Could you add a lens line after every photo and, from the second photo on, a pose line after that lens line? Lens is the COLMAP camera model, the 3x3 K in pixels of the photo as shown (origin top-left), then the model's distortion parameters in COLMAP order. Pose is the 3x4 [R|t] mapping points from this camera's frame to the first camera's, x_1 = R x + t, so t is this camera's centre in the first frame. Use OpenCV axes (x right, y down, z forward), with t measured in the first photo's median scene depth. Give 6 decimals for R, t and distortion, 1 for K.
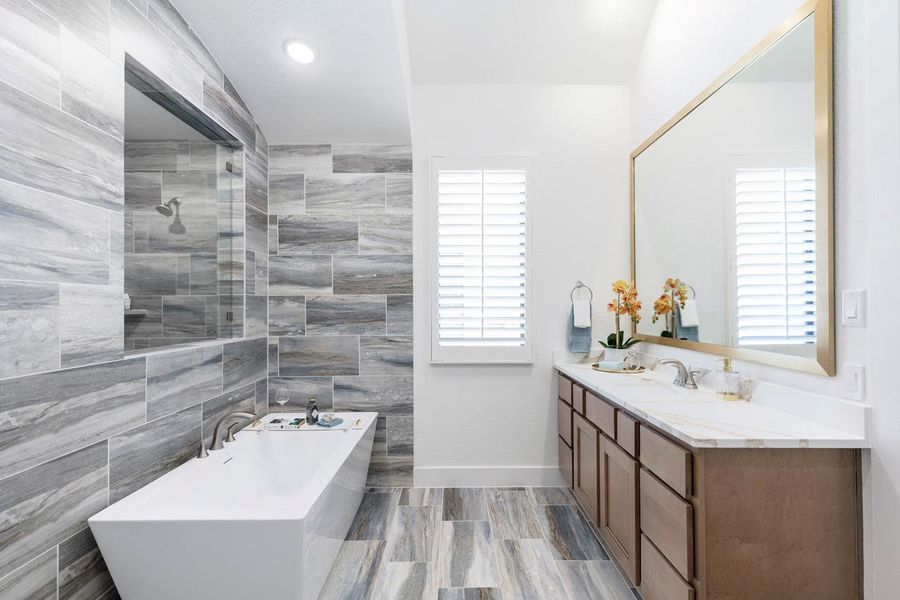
lens RADIAL K [[403.9, 0, 463.6], [0, 403.9, 309.0], [0, 0, 1]] dist [0.004437, 0.000035]
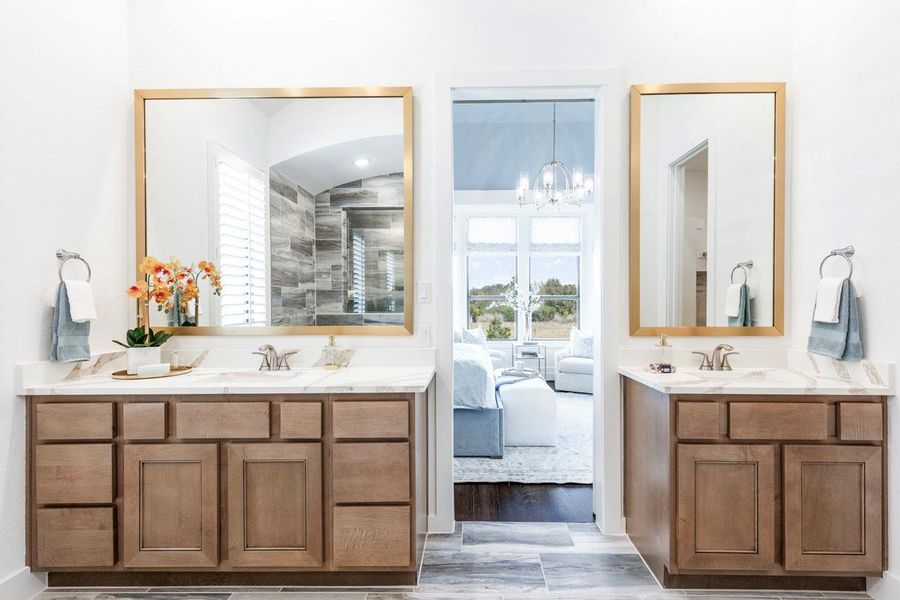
lens RADIAL K [[398.5, 0, 446.1], [0, 398.5, 305.2], [0, 0, 1]] dist [0.003773, 0.000260]
pose [[0.023156, 0.002035, 0.999730, -0.341067], [0.007453, 0.999970, -0.002208, 0.026205], [-0.999704, 0.007502, 0.023140, 0.410953]]
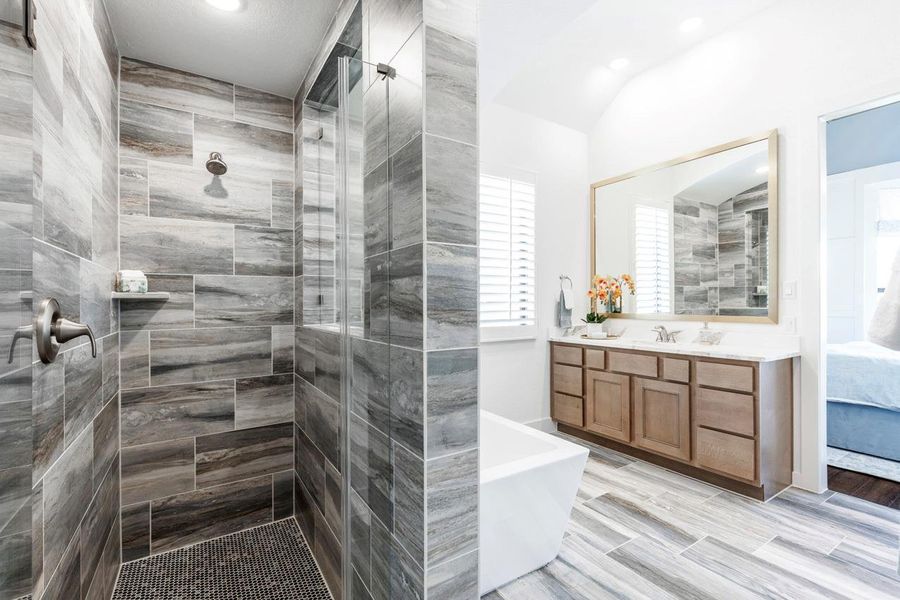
lens RADIAL K [[398.5, 0, 446.1], [0, 398.5, 305.2], [0, 0, 1]] dist [0.003773, 0.000260]
pose [[0.848781, -0.006898, 0.528699, -0.769508], [0.005967, 0.999976, 0.003468, 0.027380], [-0.528710, 0.000211, 0.848802, 0.095101]]
